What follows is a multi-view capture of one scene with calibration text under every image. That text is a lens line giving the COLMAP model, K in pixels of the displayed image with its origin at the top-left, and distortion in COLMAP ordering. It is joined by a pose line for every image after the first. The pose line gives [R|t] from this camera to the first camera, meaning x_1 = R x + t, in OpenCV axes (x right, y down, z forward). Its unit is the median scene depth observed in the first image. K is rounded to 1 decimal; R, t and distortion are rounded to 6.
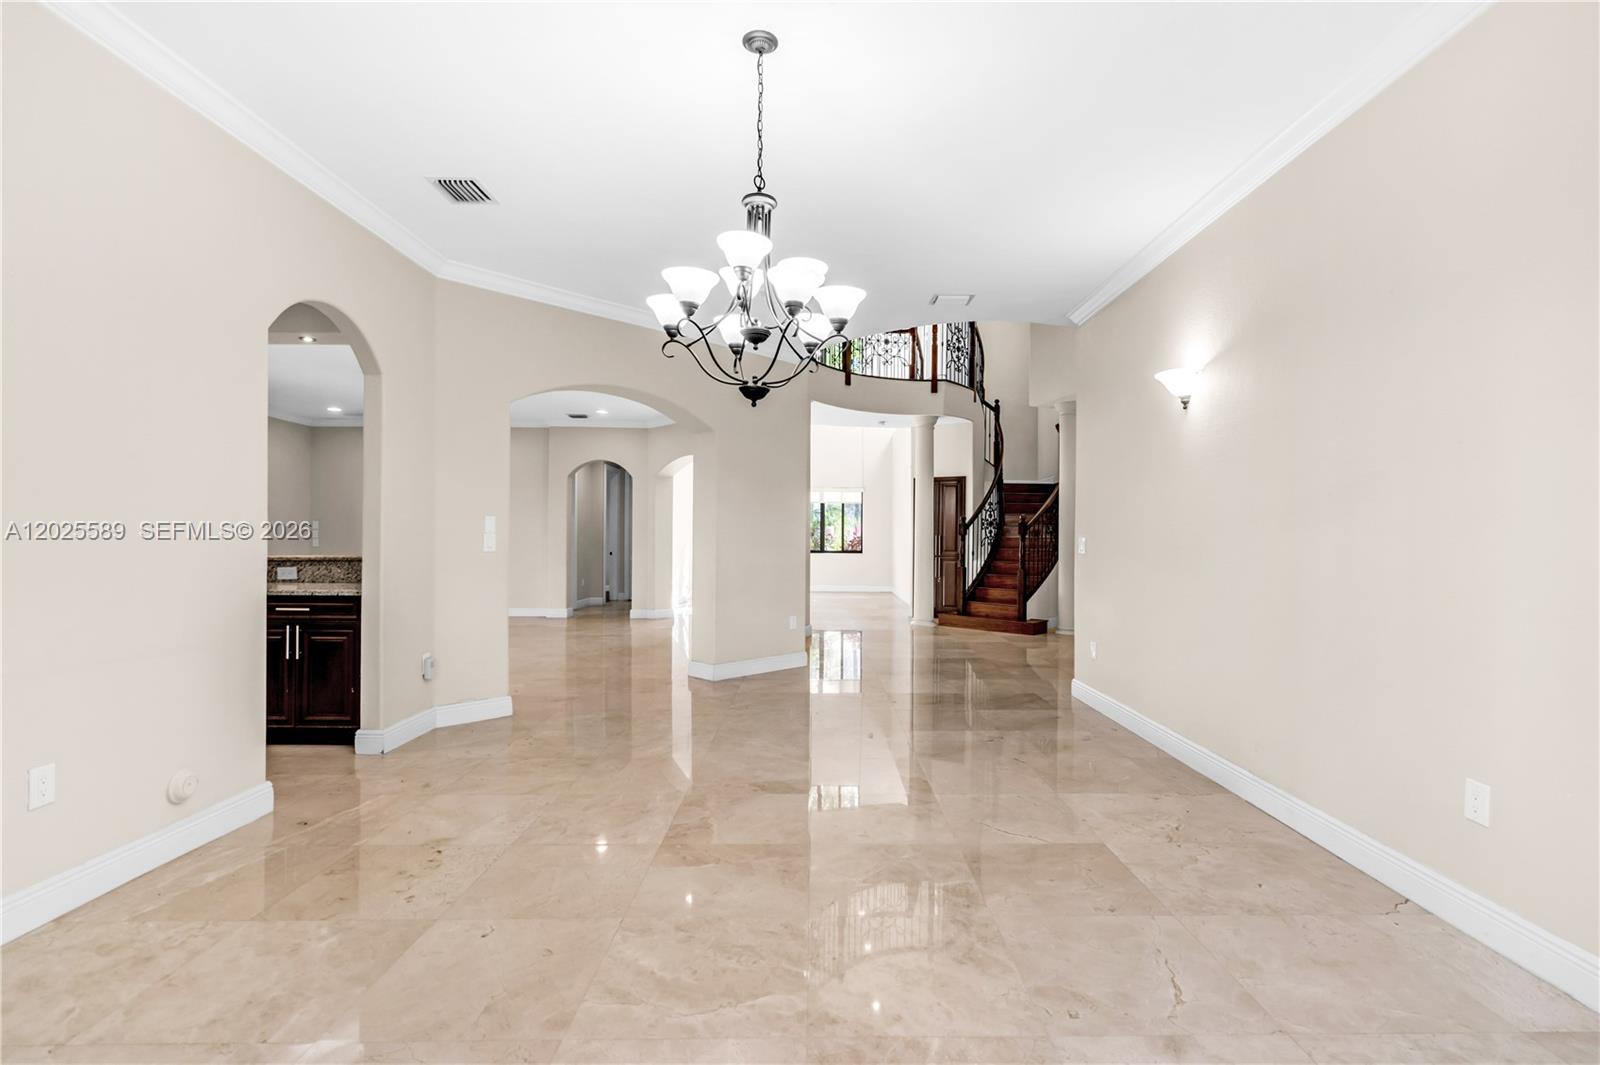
lens RADIAL K [[765.6, 0, 824.2], [0, 765.6, 531.1], [0, 0, 1]] dist [-0.001313, 0.000421]
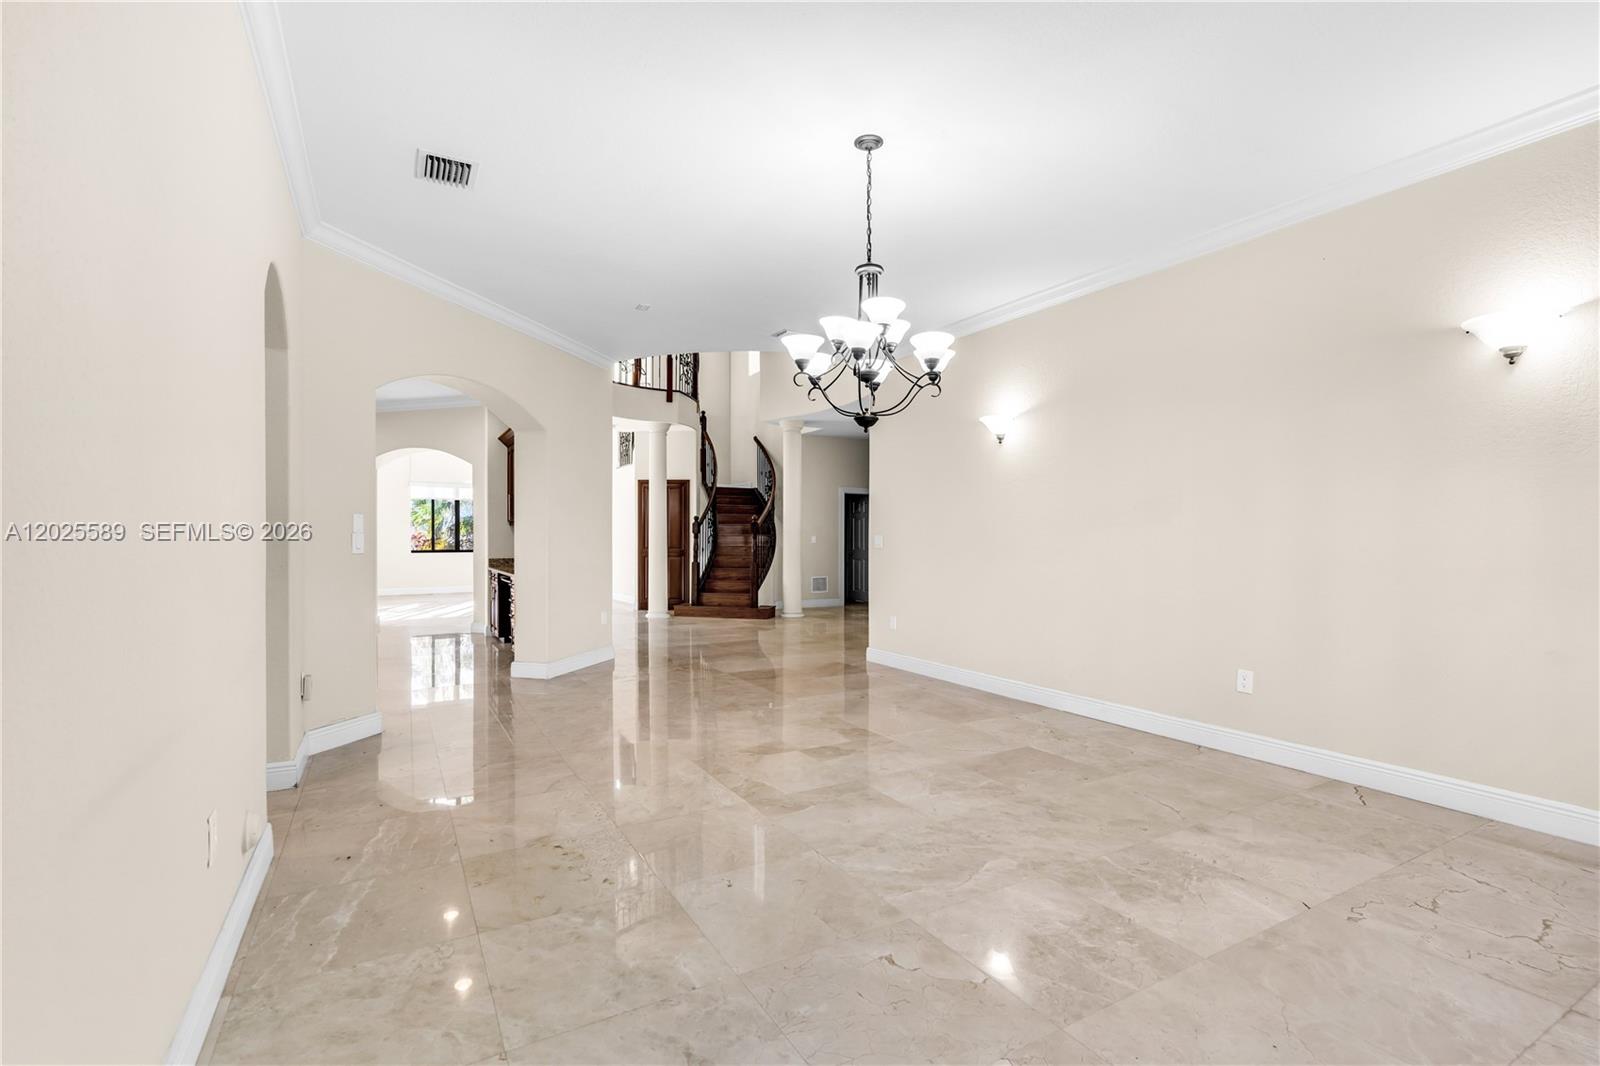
lens RADIAL K [[734.2, 0, 804.5], [0, 734.2, 530.6], [0, 0, 1]] dist [-0.001626, -0.000010]
pose [[0.876189, -0.000732, 0.481967, -0.339654], [-0.000401, 0.999997, 0.002249, -0.001574], [-0.481967, -0.002164, 0.876187, -0.005277]]
